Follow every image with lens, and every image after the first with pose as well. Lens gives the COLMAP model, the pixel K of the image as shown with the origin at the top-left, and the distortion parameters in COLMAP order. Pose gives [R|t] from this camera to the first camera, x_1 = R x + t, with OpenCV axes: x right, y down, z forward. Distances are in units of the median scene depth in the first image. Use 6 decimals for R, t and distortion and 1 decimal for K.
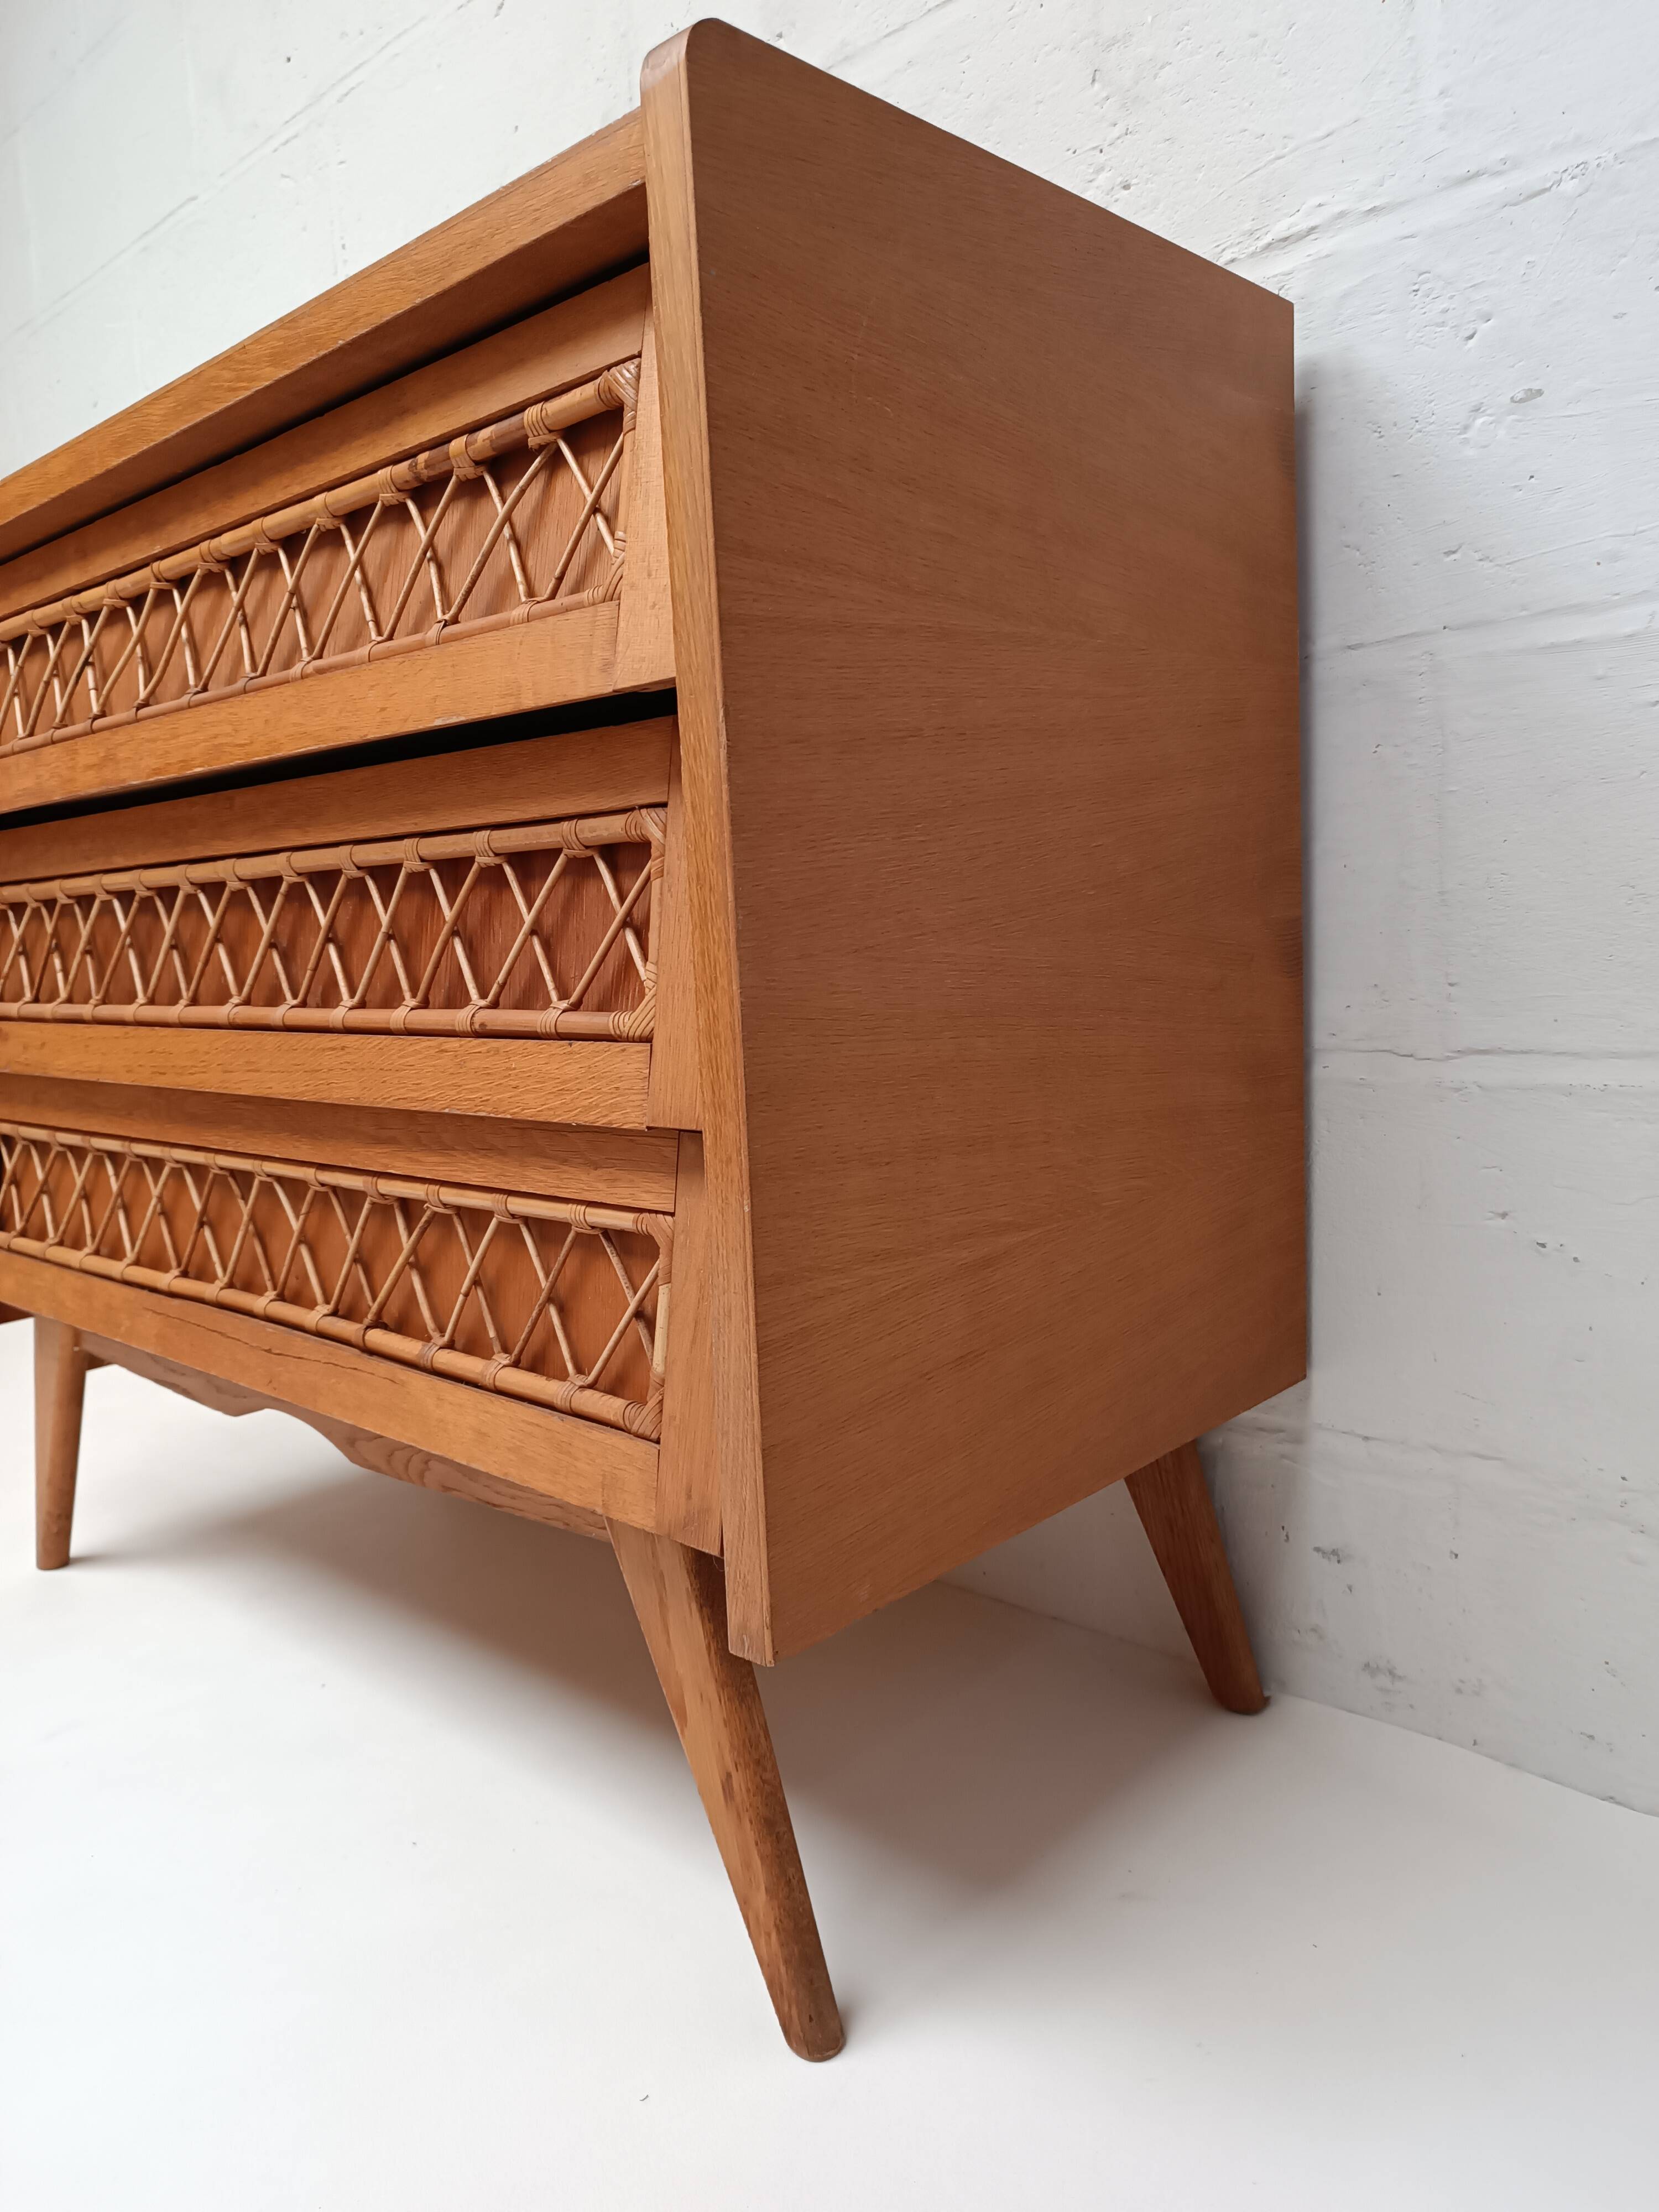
lens RADIAL K [[1591.4, 0, 835.5], [0, 1591.4, 1103.0], [0, 0, 1]] dist [0.006729, -0.009510]
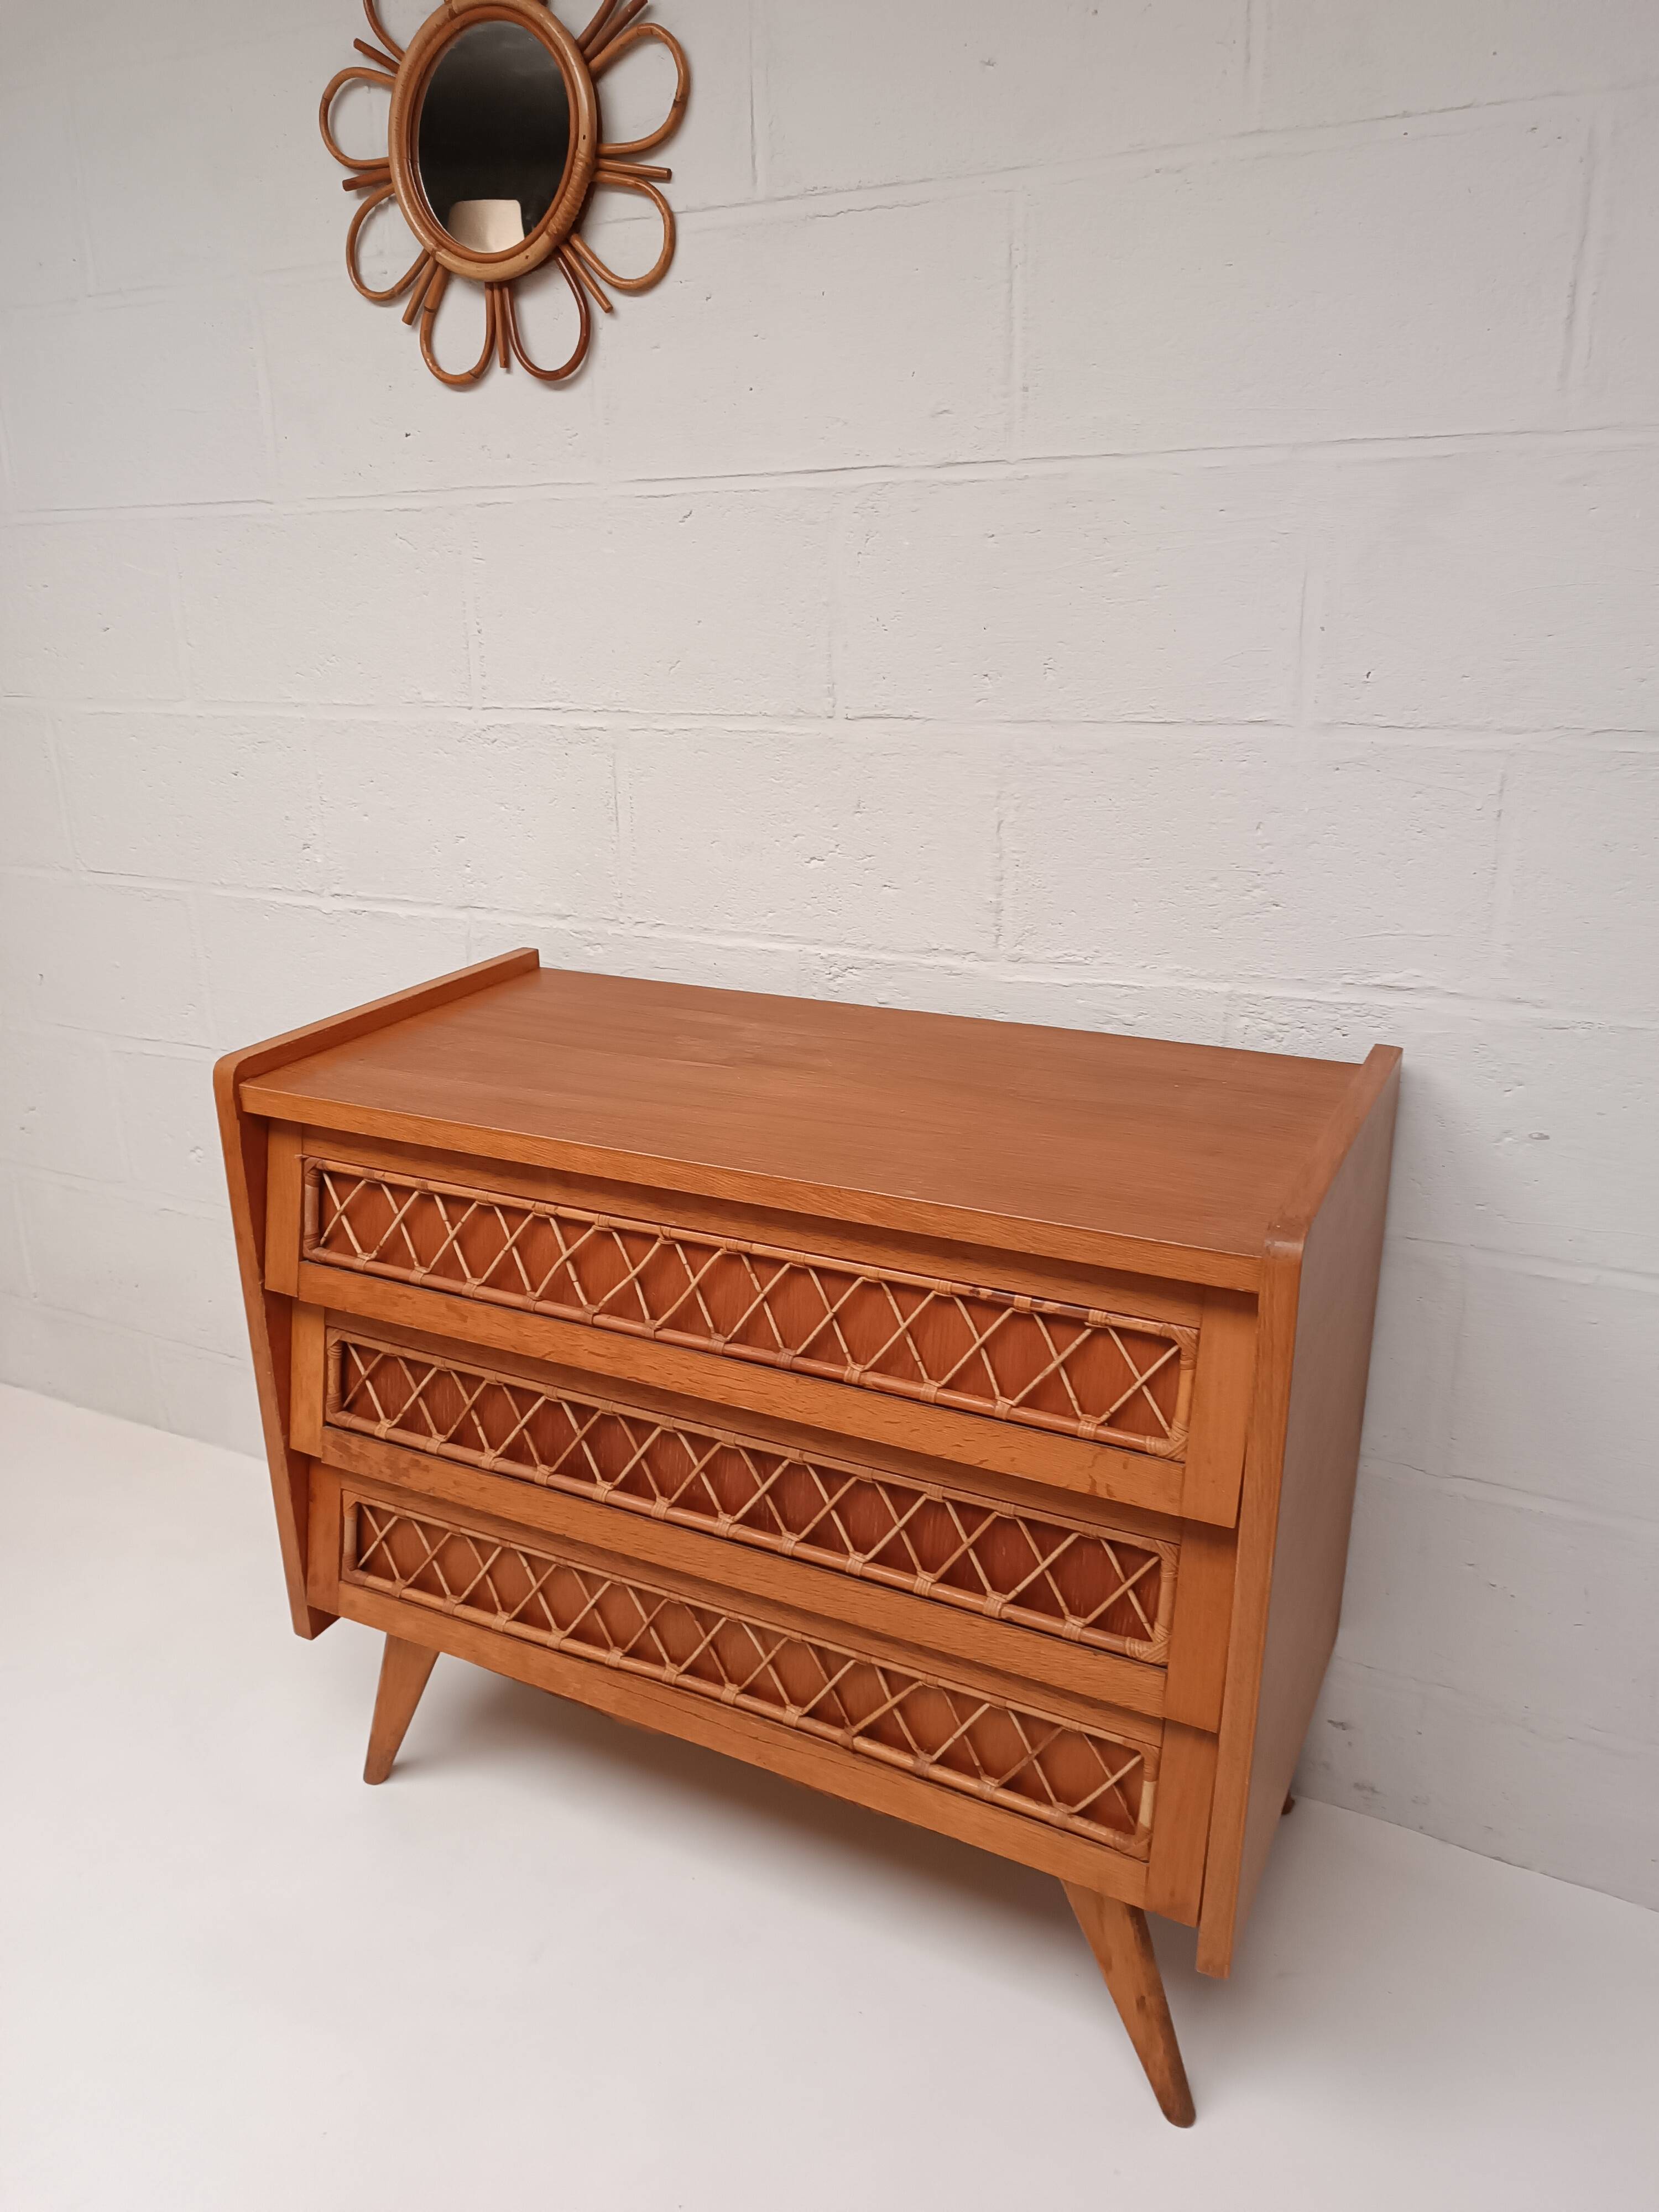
lens RADIAL K [[1570.1, 0, 831.5], [0, 1570.1, 1102.3], [0, 0, 1]] dist [0.024197, -0.035733]
pose [[0.960188, -0.048993, 0.275024, -0.815451], [-0.003113, 0.982563, 0.185905, -0.869714], [-0.279337, -0.179360, 0.943293, -0.387933]]
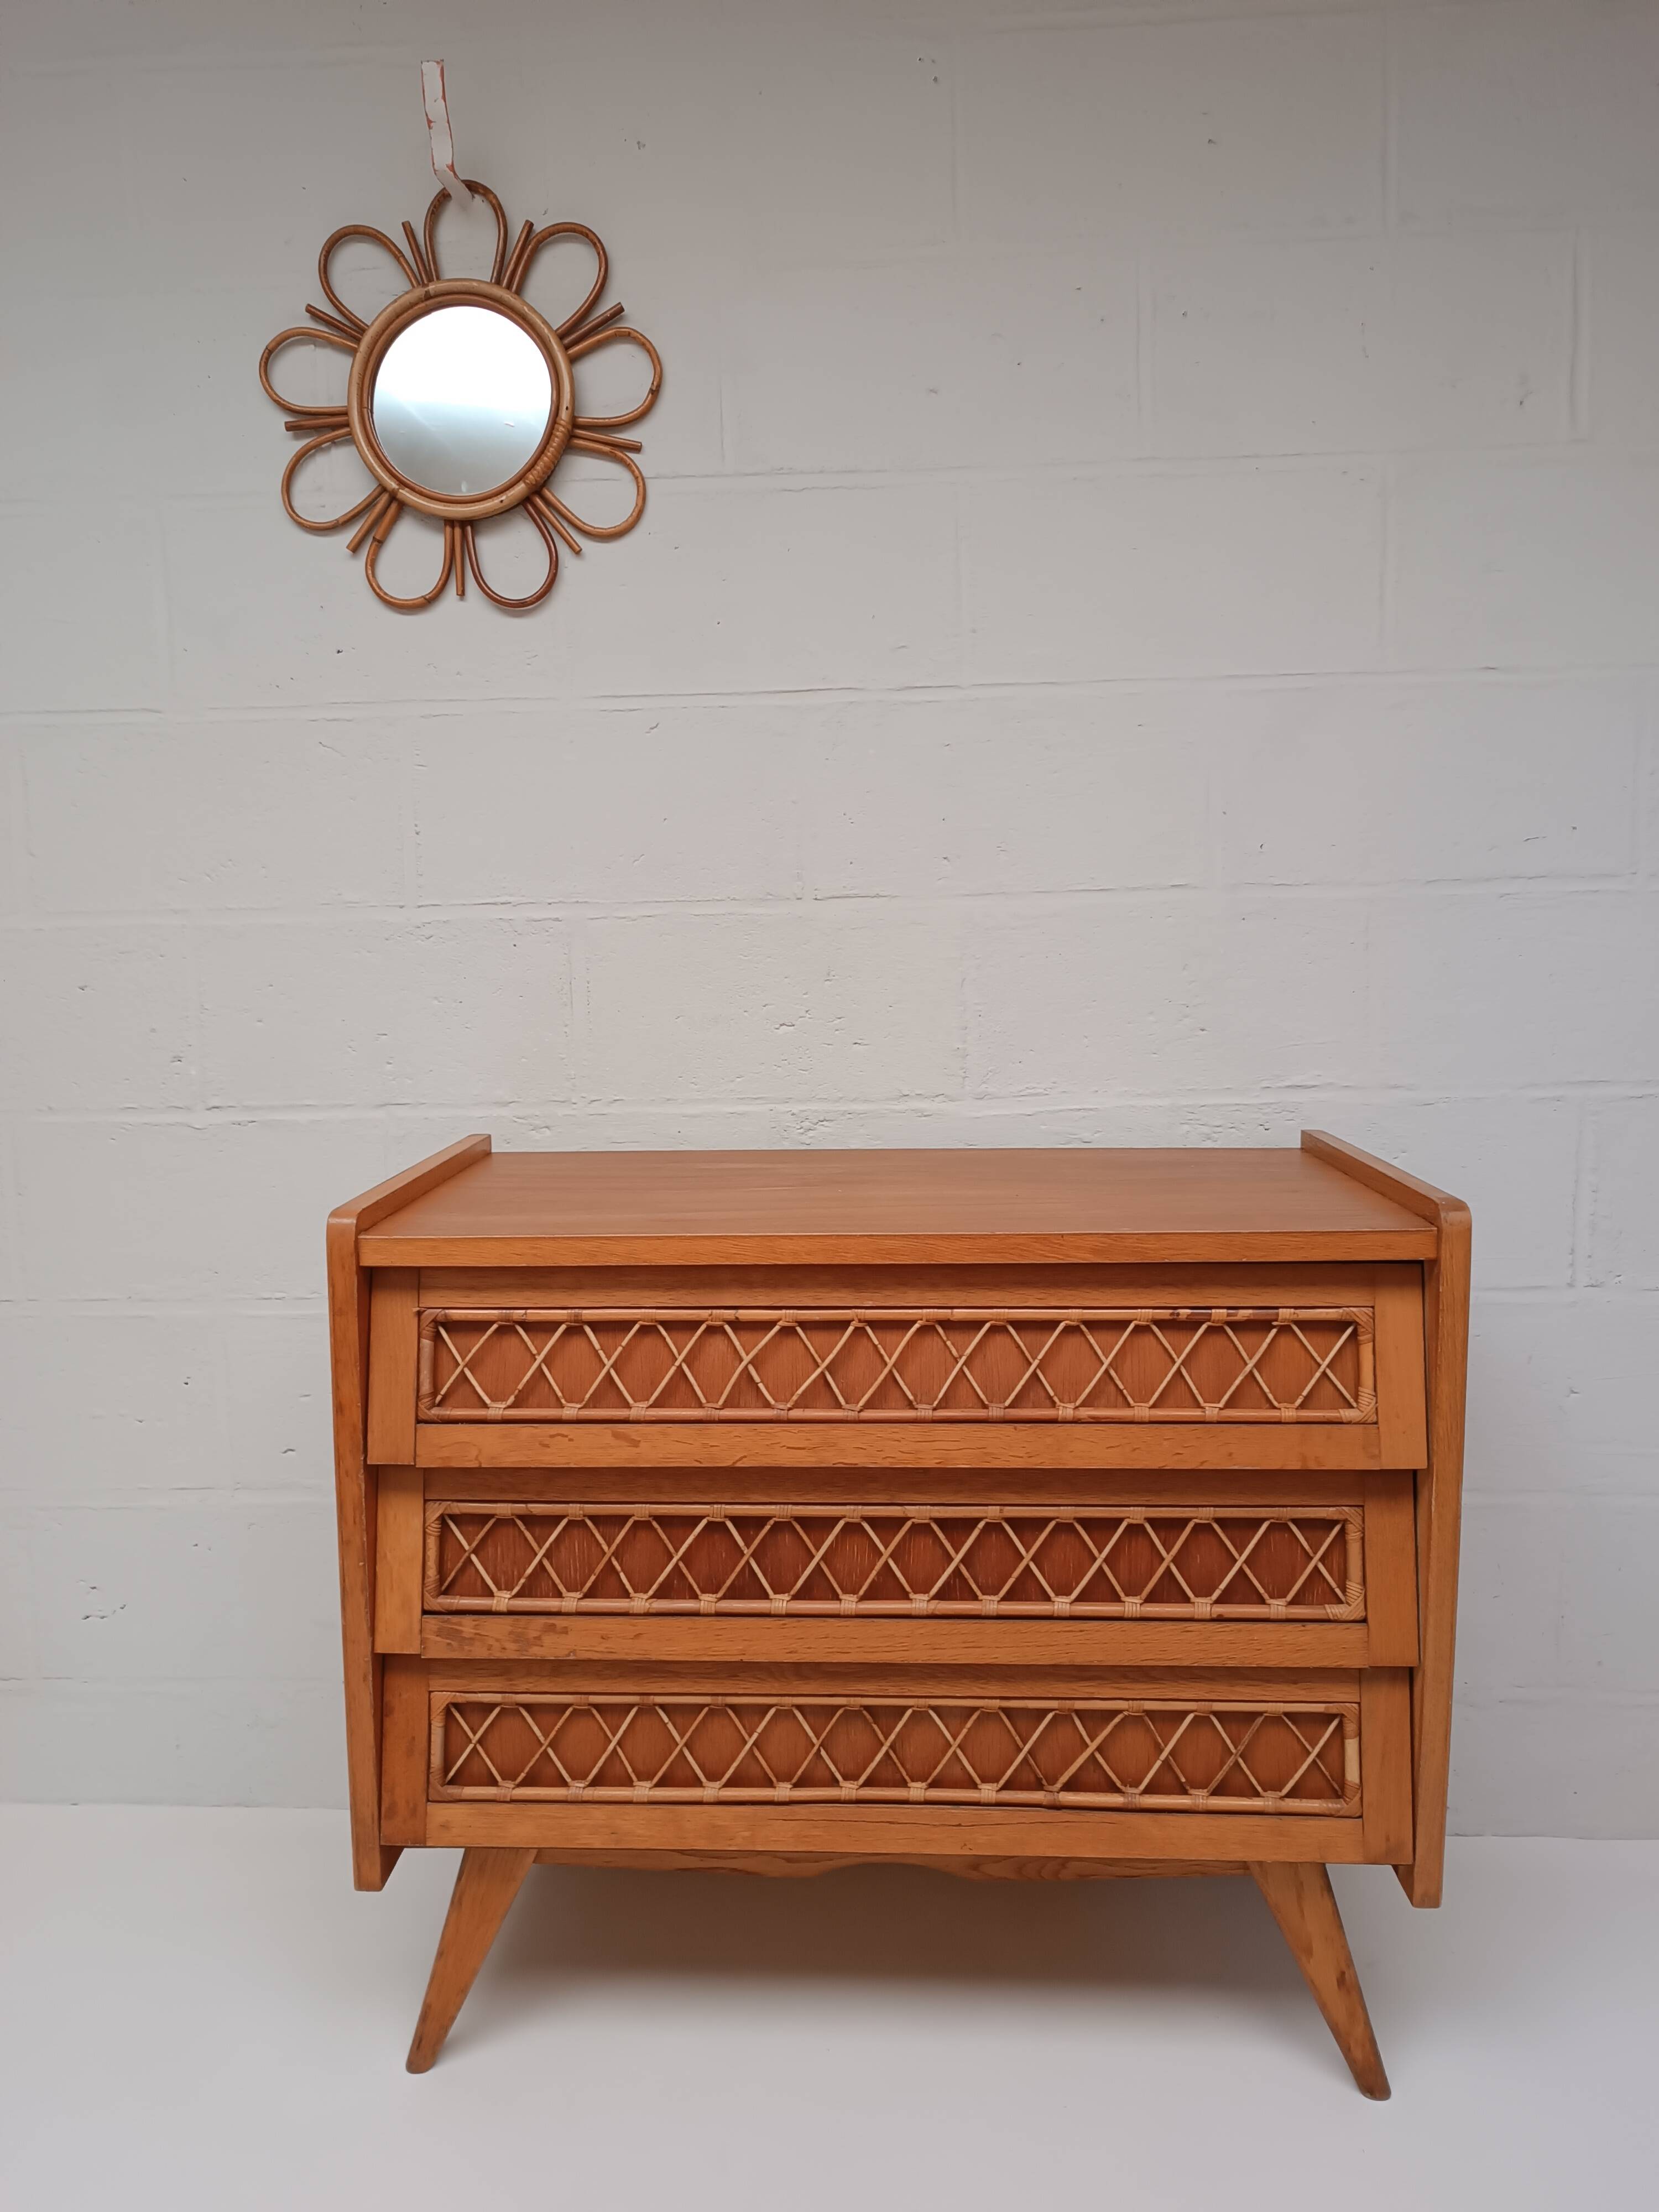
lens RADIAL K [[1558.7, 0, 824.5], [0, 1558.7, 1102.0], [0, 0, 1]] dist [0.030072, -0.043034]
pose [[0.767697, -0.029146, 0.640149, -1.705257], [0.054775, 0.998294, -0.020236, -0.626675], [-0.638467, 0.050599, 0.767984, -0.129052]]
